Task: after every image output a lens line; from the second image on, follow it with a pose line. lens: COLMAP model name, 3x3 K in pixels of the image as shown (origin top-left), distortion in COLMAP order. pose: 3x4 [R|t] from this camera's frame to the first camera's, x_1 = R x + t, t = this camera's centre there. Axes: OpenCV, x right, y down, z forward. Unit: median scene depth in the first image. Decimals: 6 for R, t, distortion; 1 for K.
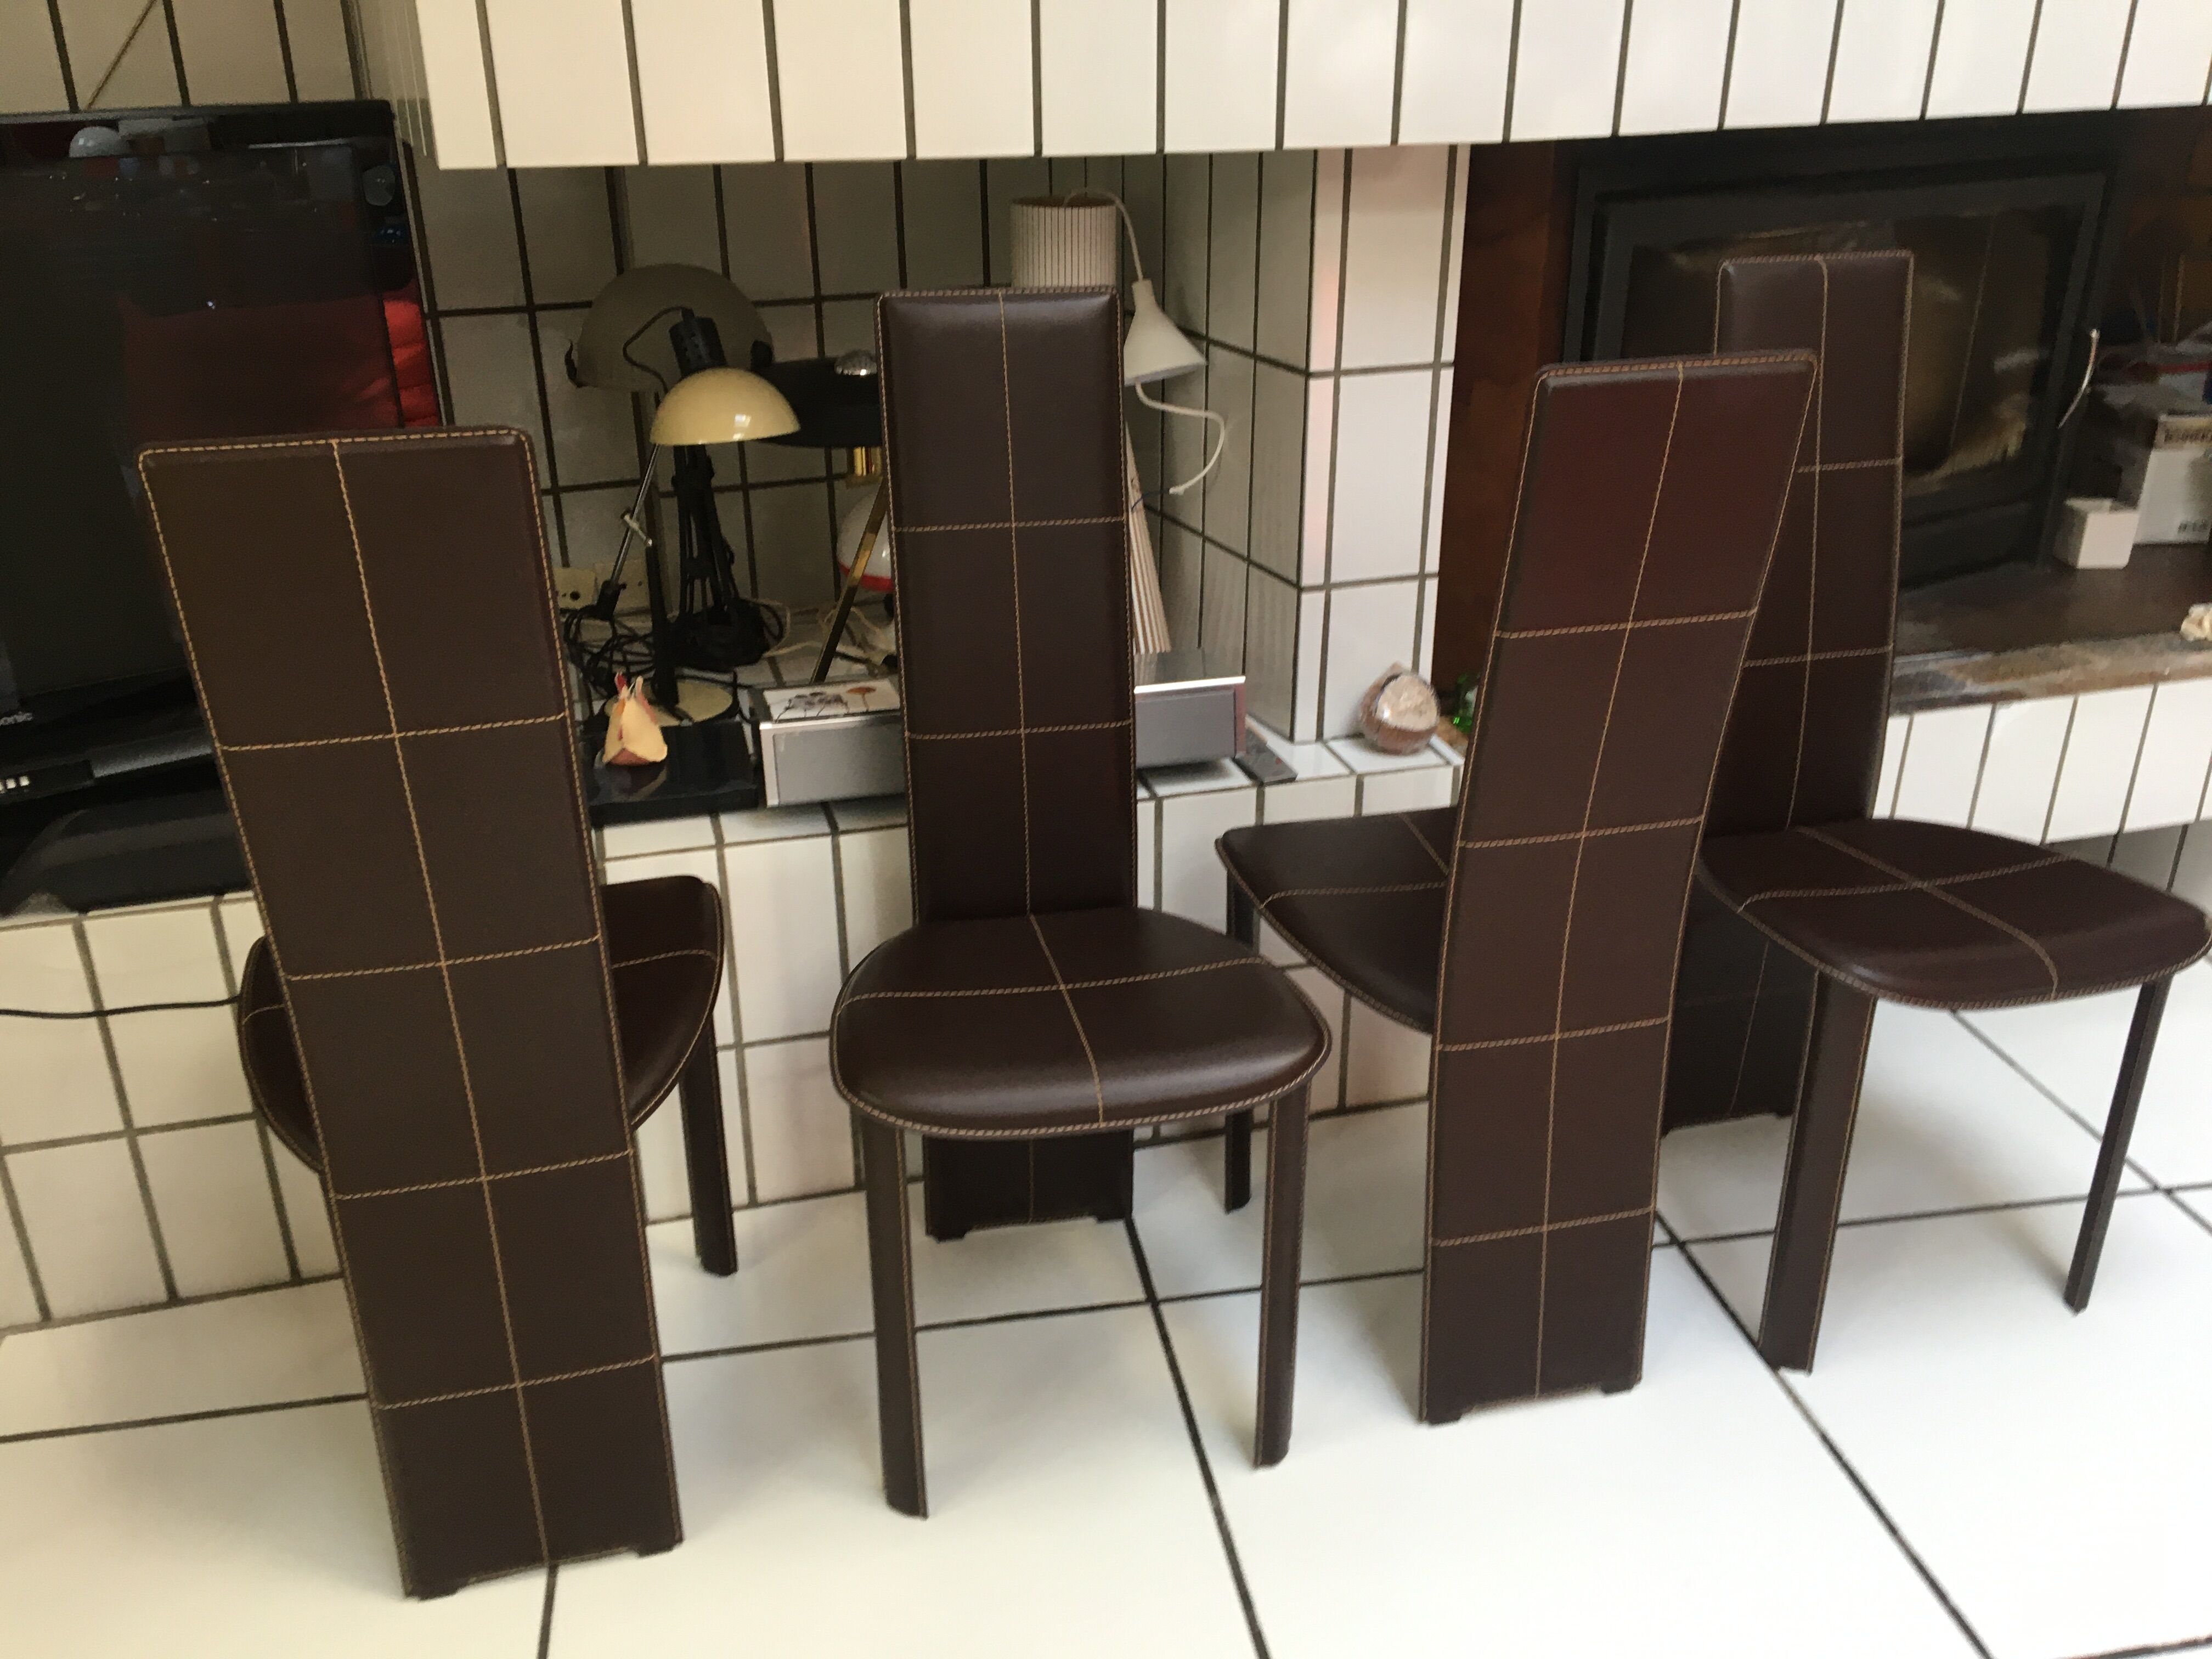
lens RADIAL K [[1864.0, 0, 1115.5], [0, 1864.0, 823.6], [0, 0, 1]] dist [0.096970, -0.149648]
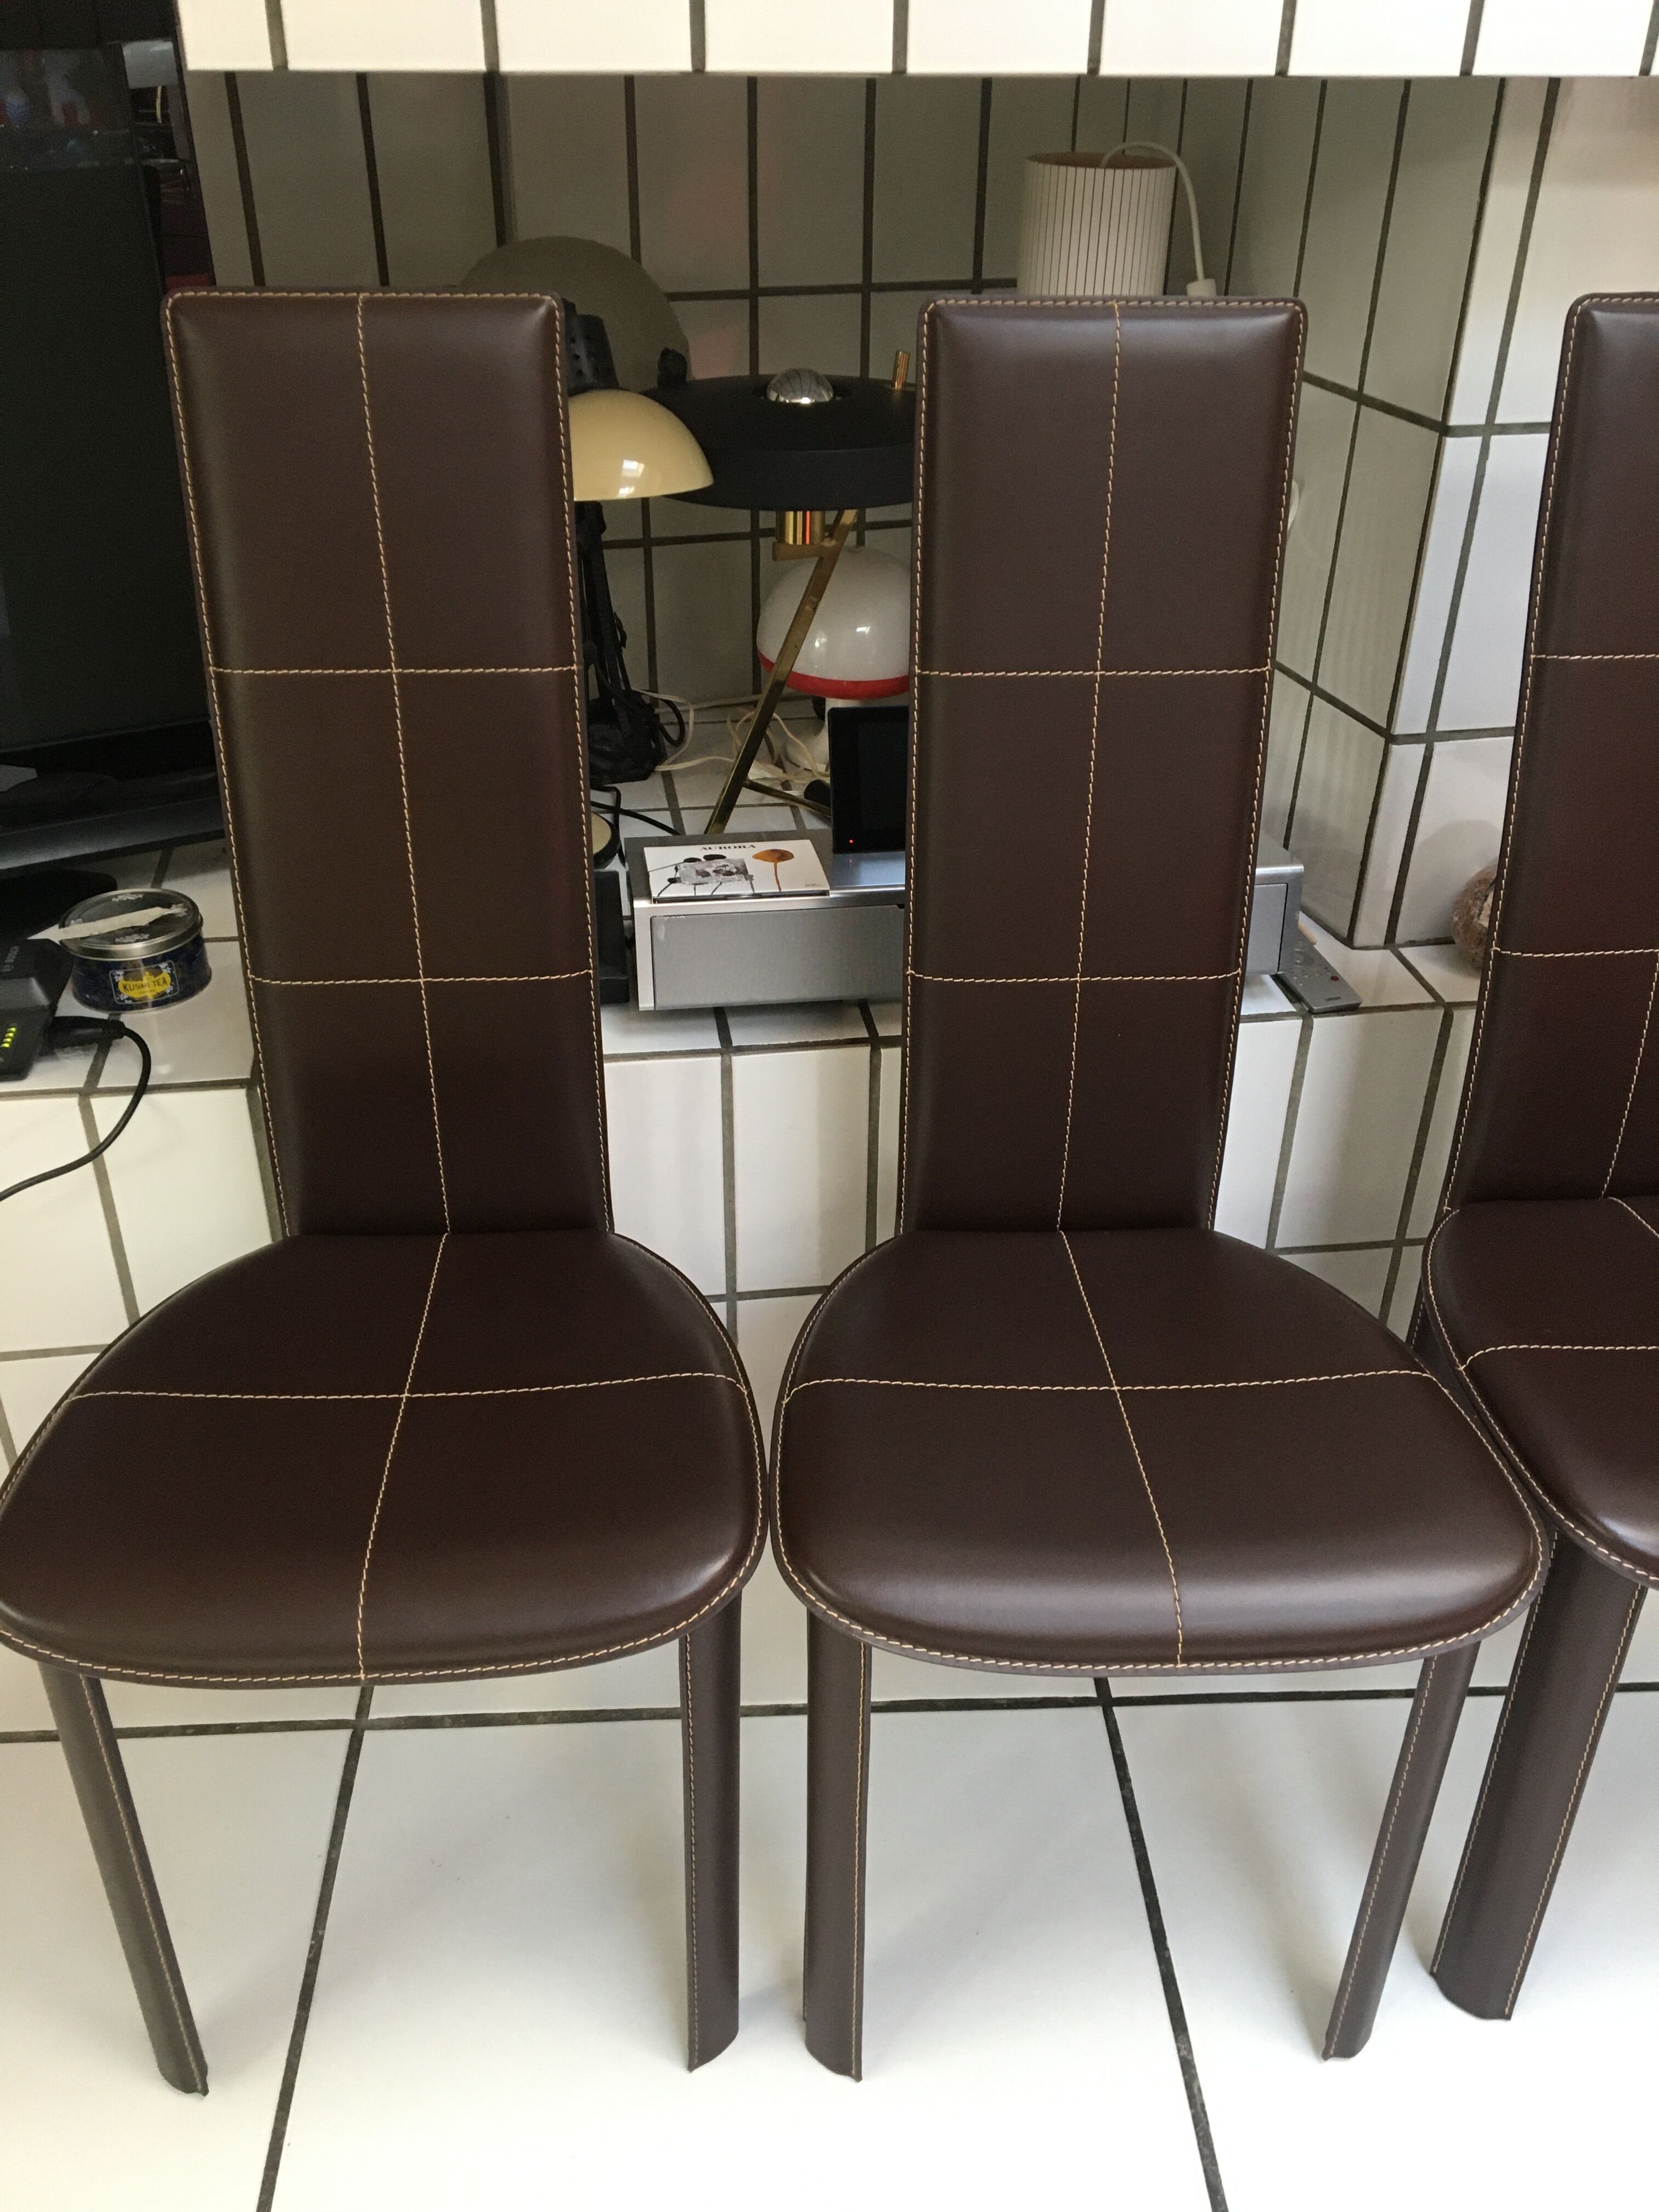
lens RADIAL K [[1864.0, 0, 829.5], [0, 1864.0, 1106.0], [0, 0, 1]] dist [0.096970, -0.149648]
pose [[0.991994, 0.078515, -0.098905, -0.032717], [-0.064597, 0.988488, 0.136814, -0.073645], [0.108509, -0.129330, 0.985647, 0.256598]]
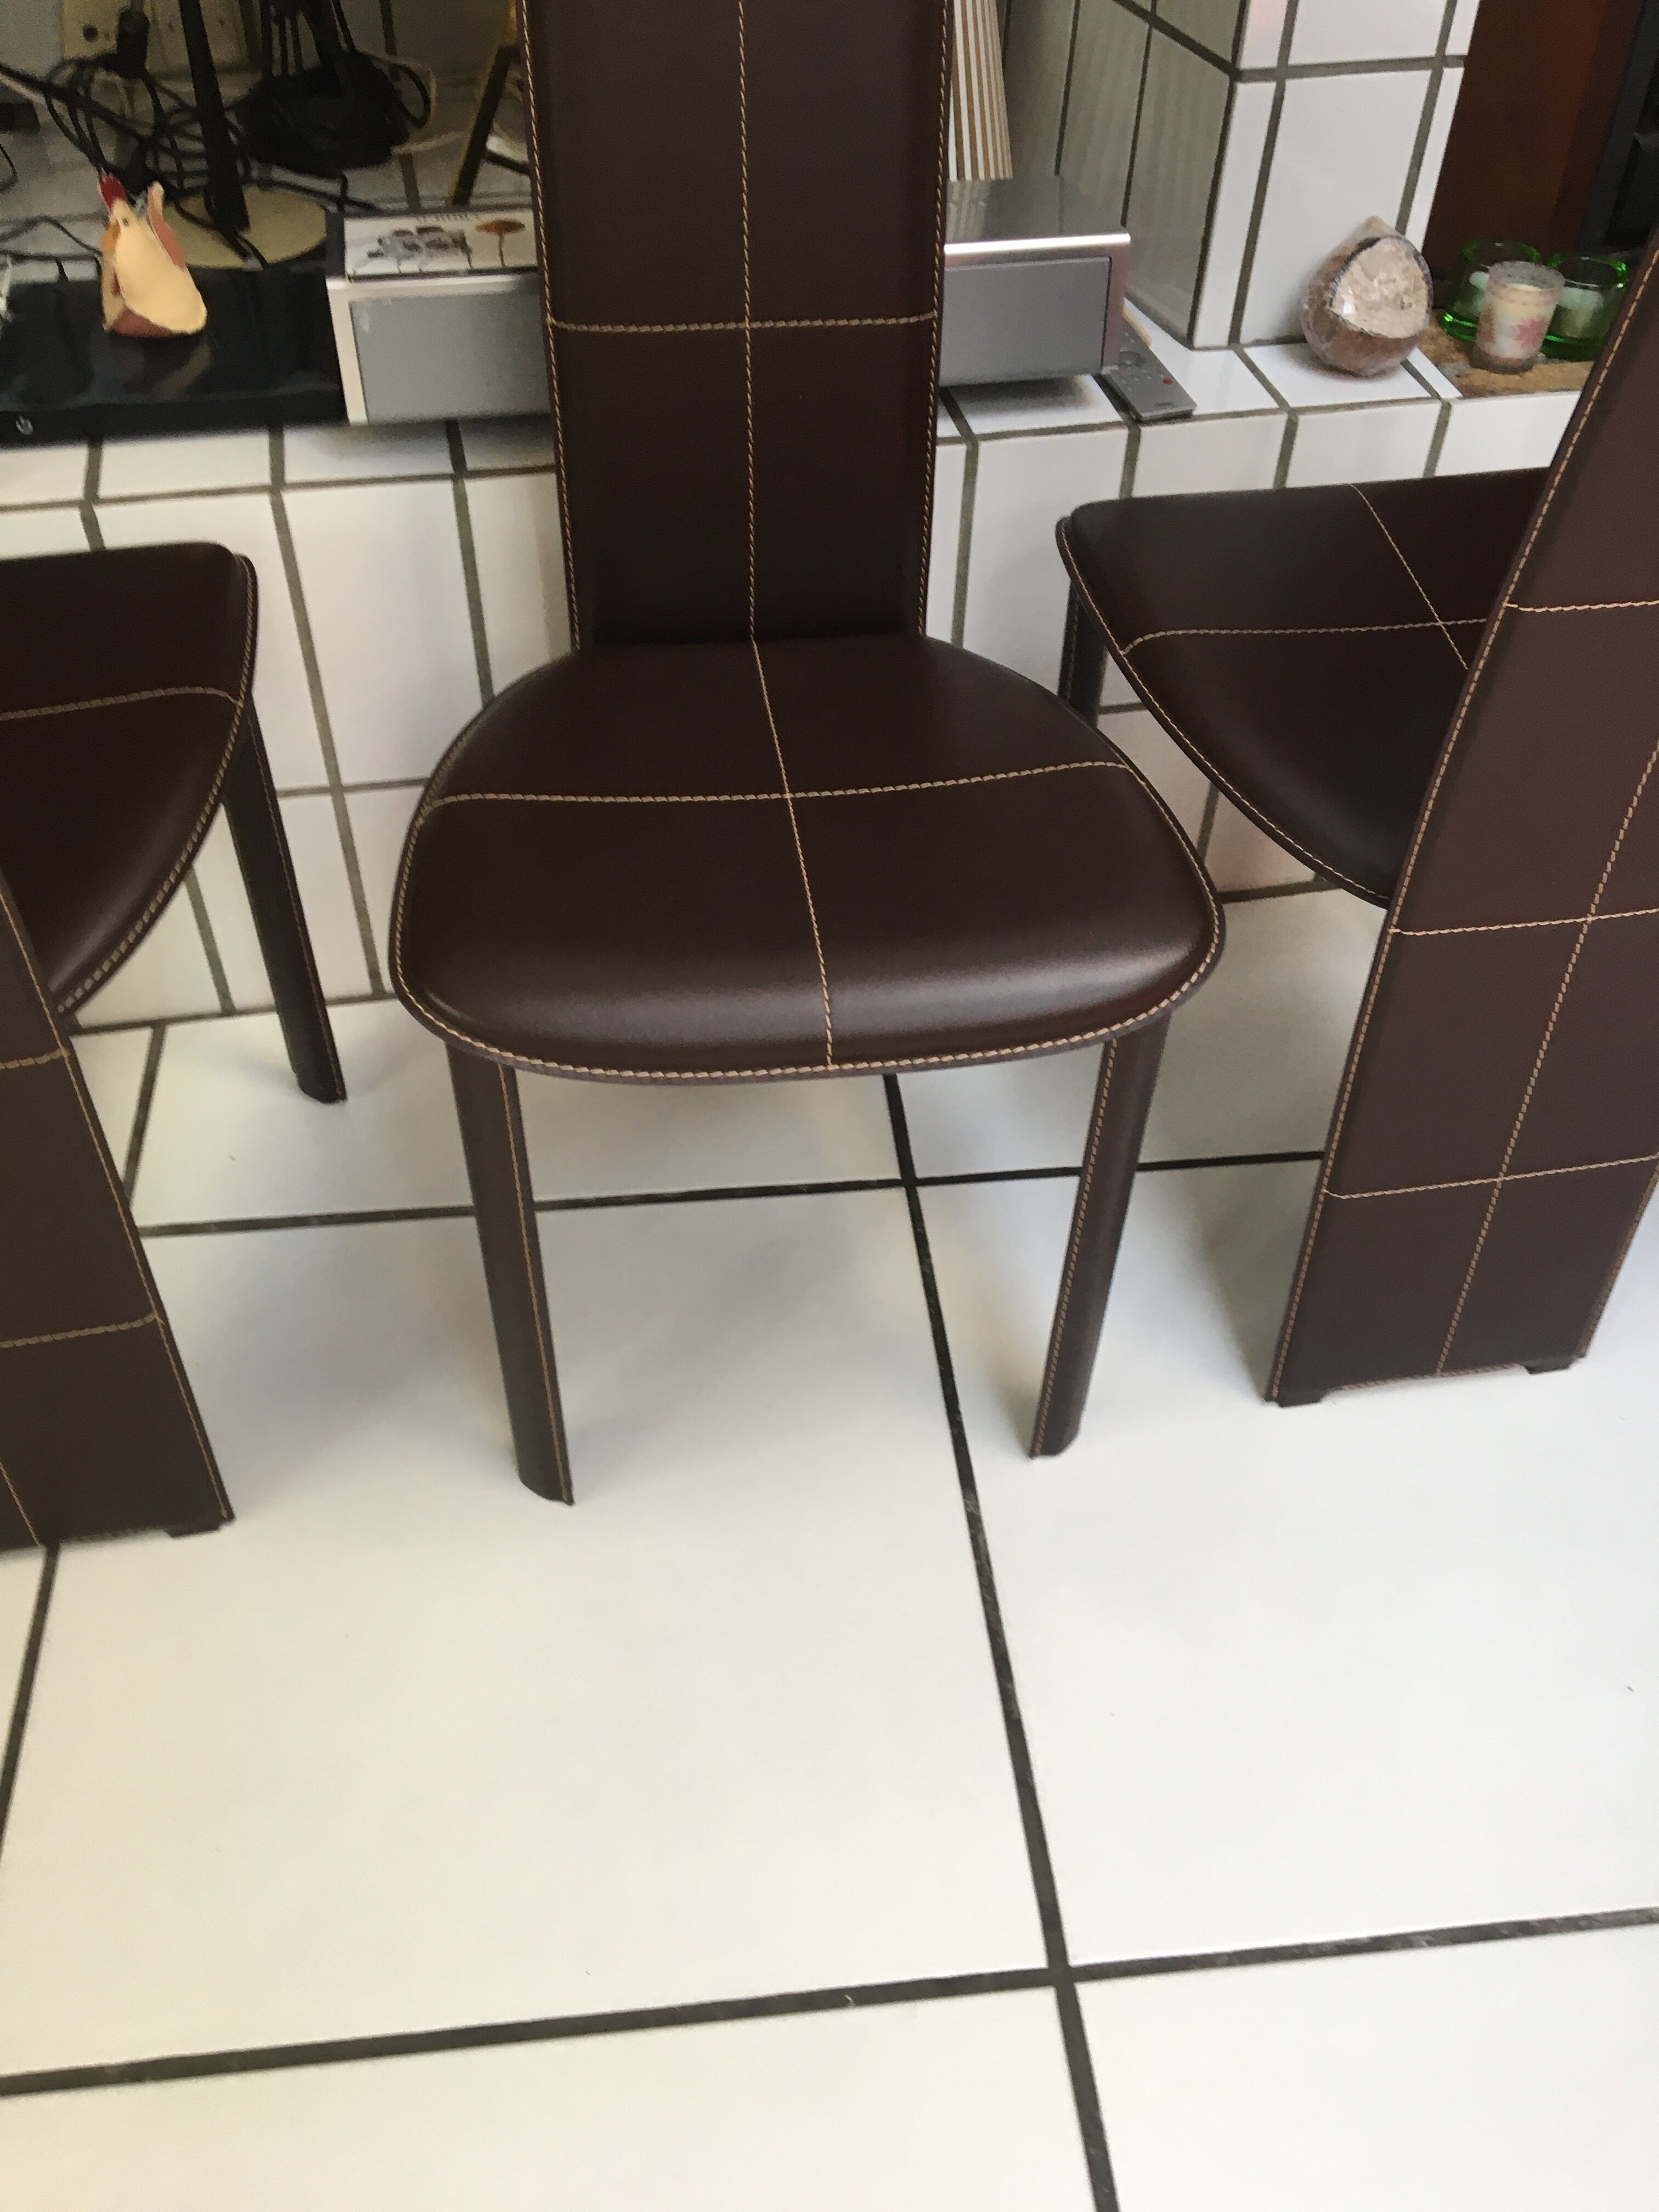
lens RADIAL K [[1864.0, 0, 829.5], [0, 1864.0, 1106.0], [0, 0, 1]] dist [0.096970, -0.149648]
pose [[0.997444, 0.064668, -0.030393, 0.008528], [-0.049084, 0.929219, 0.366254, -0.034836], [0.051927, -0.363826, 0.930018, 0.314690]]
